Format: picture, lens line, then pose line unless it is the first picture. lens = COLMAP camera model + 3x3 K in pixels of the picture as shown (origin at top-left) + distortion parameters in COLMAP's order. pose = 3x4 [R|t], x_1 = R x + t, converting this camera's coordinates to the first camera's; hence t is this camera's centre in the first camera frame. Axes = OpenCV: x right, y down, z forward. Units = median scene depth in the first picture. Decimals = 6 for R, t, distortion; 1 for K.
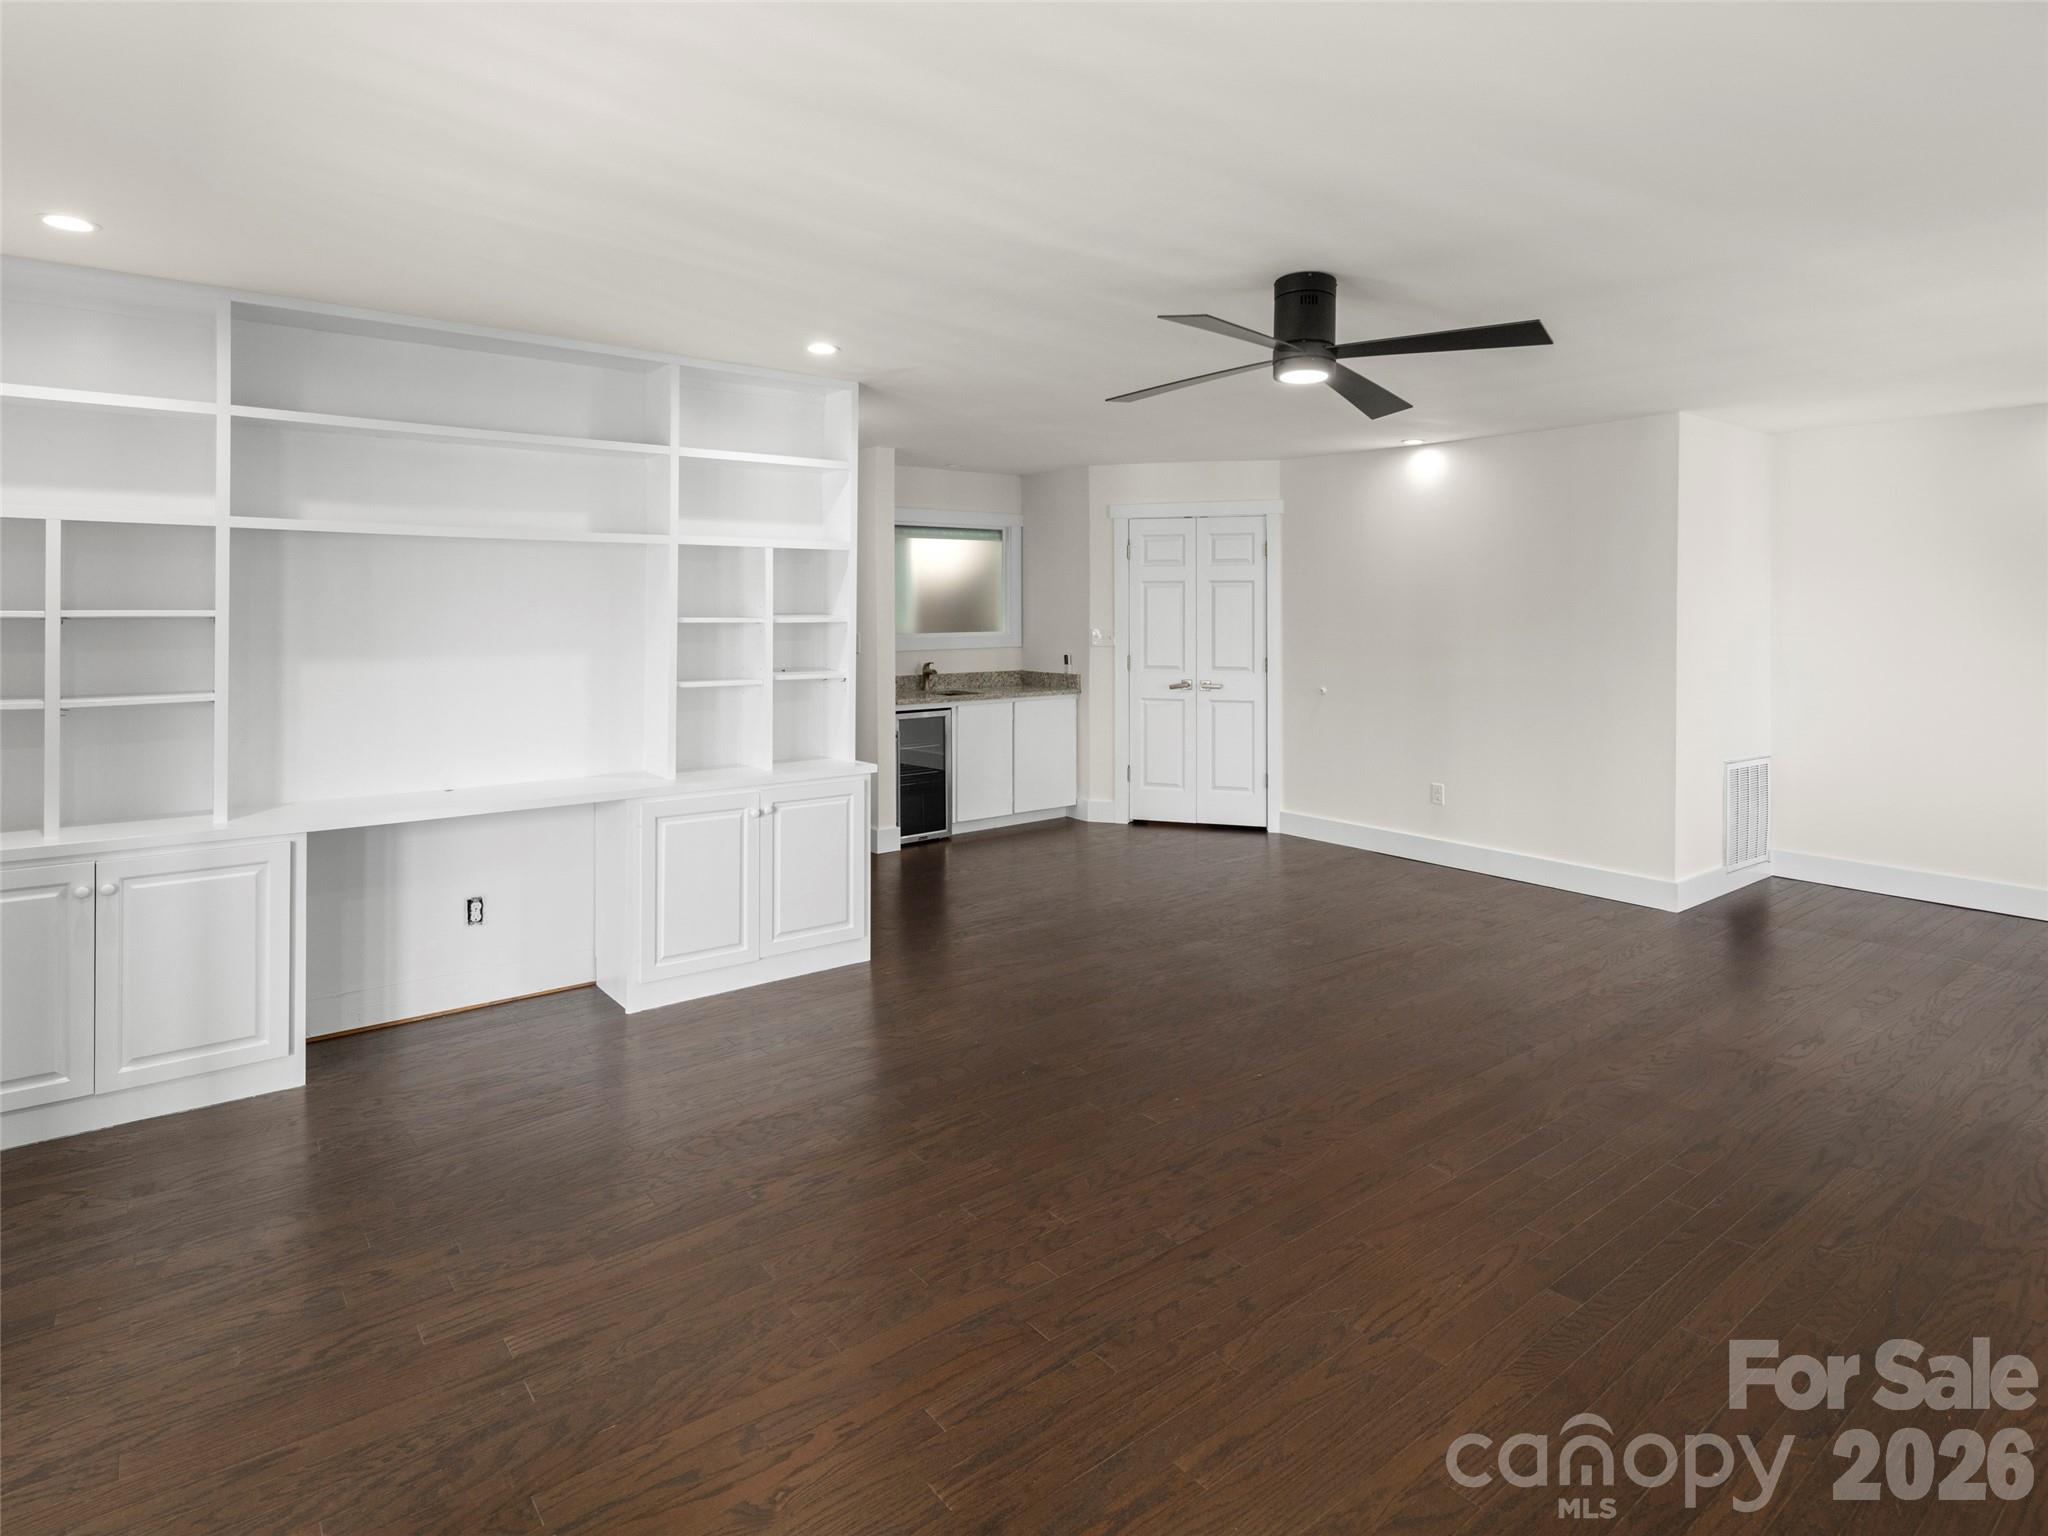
lens RADIAL K [[1112.5, 0, 1024.0], [0, 1112.5, 768.0], [0, 0, 1]] dist [0.012745, 0.000438]
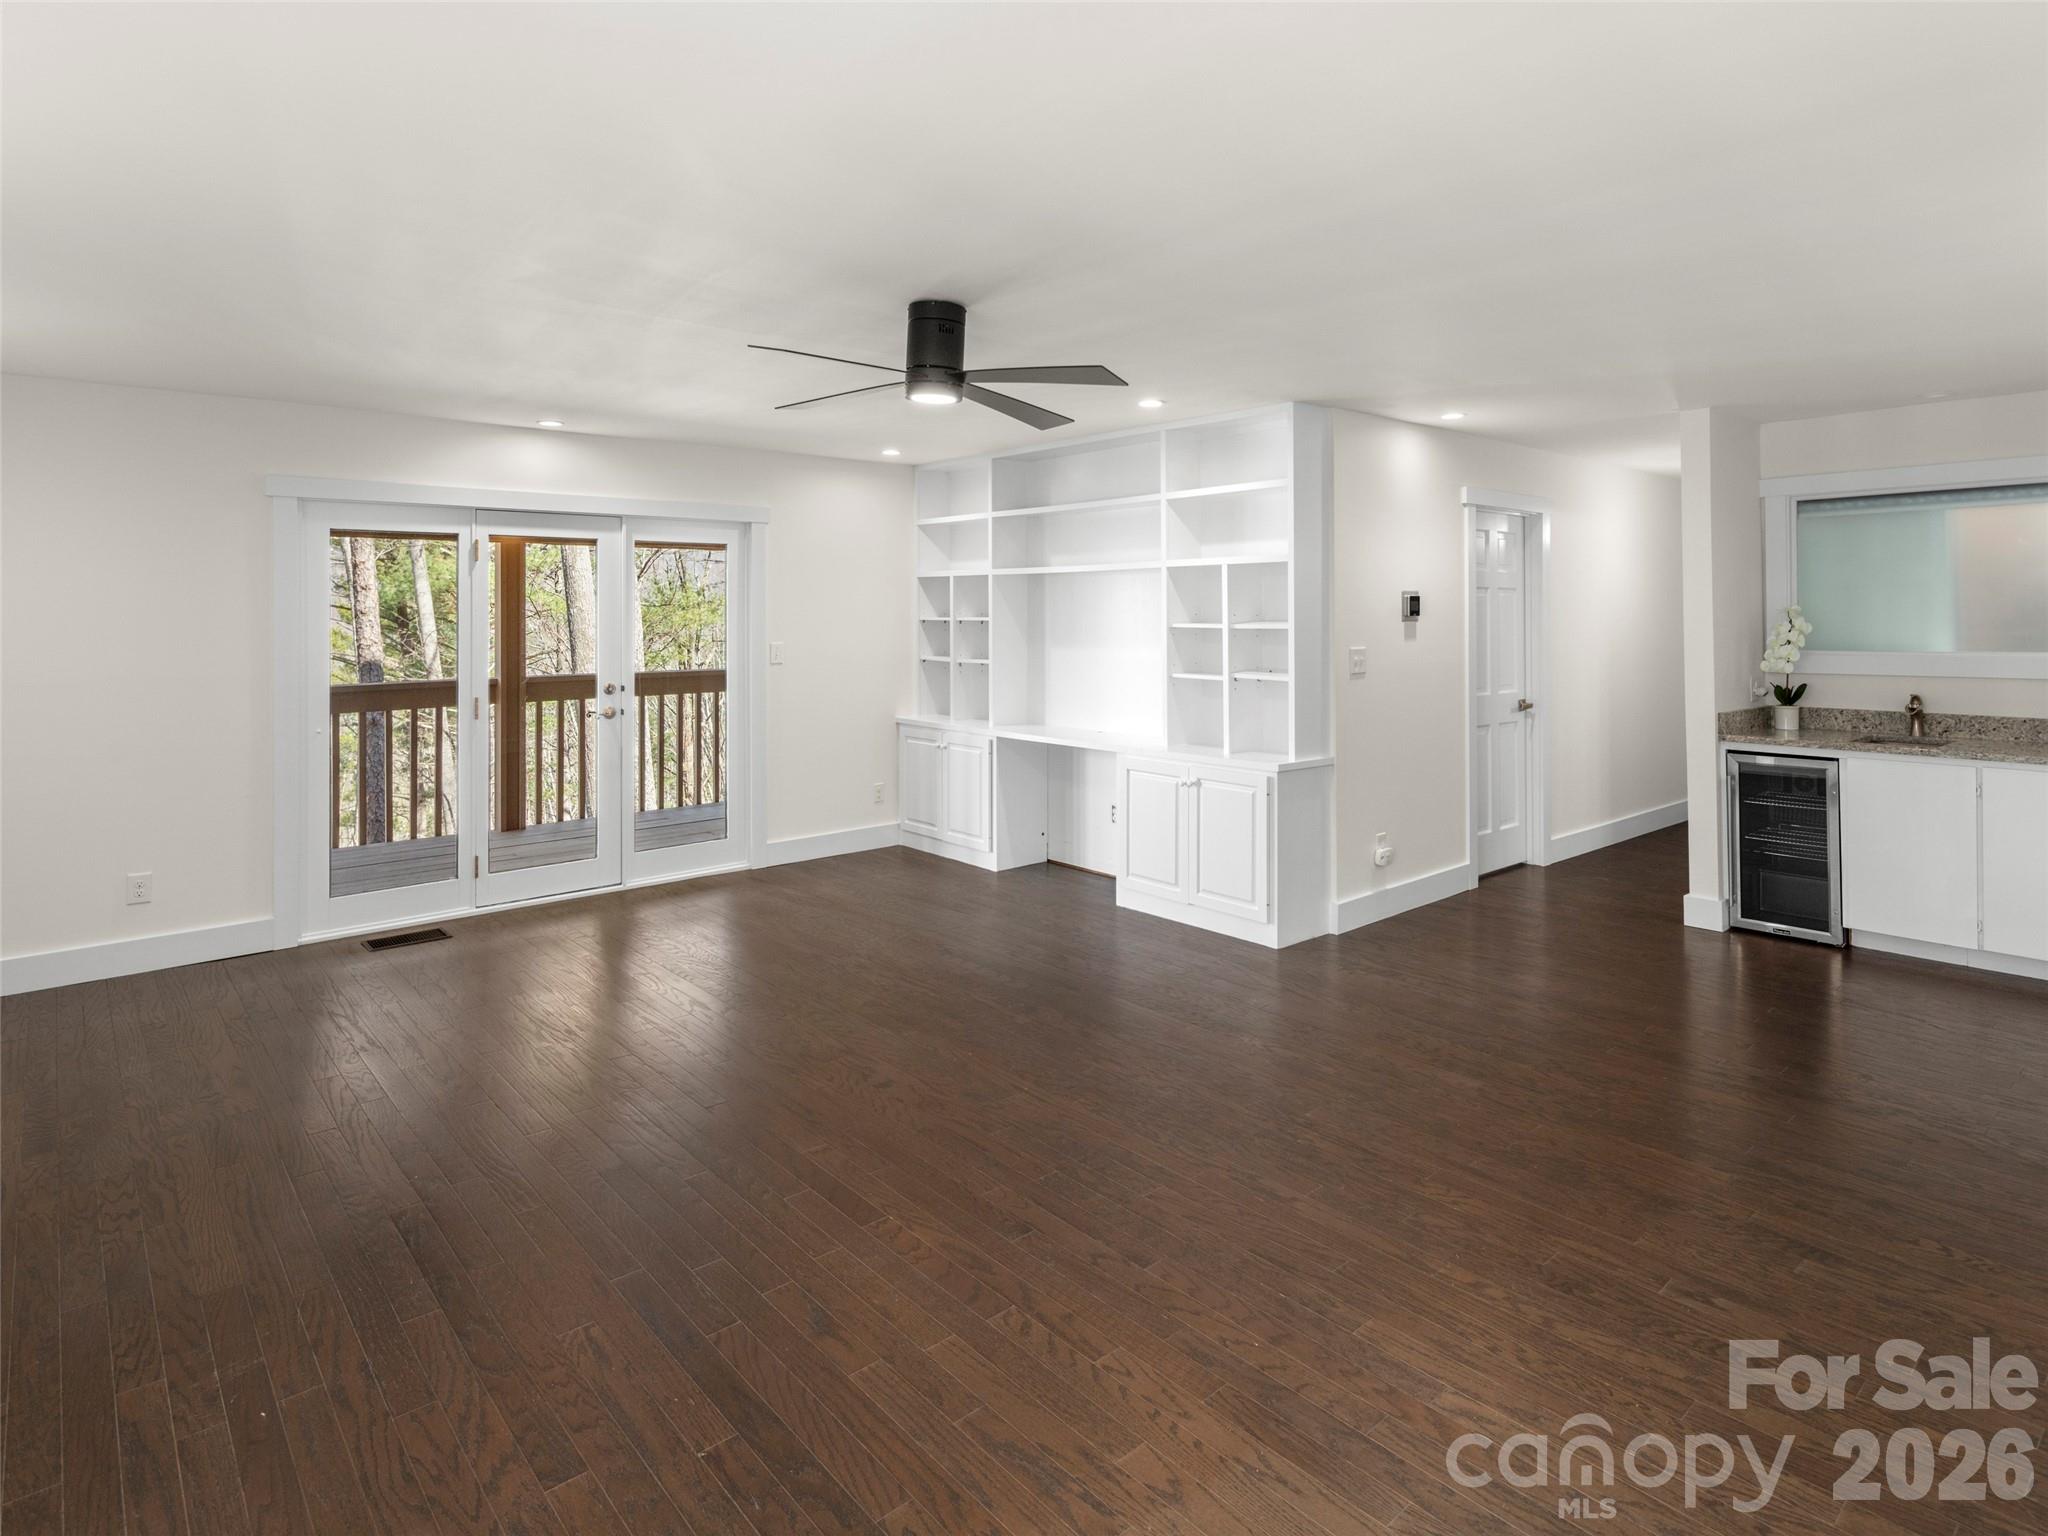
lens RADIAL K [[1112.5, 0, 1024.0], [0, 1112.5, 768.0], [0, 0, 1]] dist [0.012745, 0.000438]
pose [[0.060107, 0.134158, -0.989135, 1.106447], [-0.142849, 0.981884, 0.124494, -0.117050], [0.987918, 0.133814, 0.078182, 0.834868]]
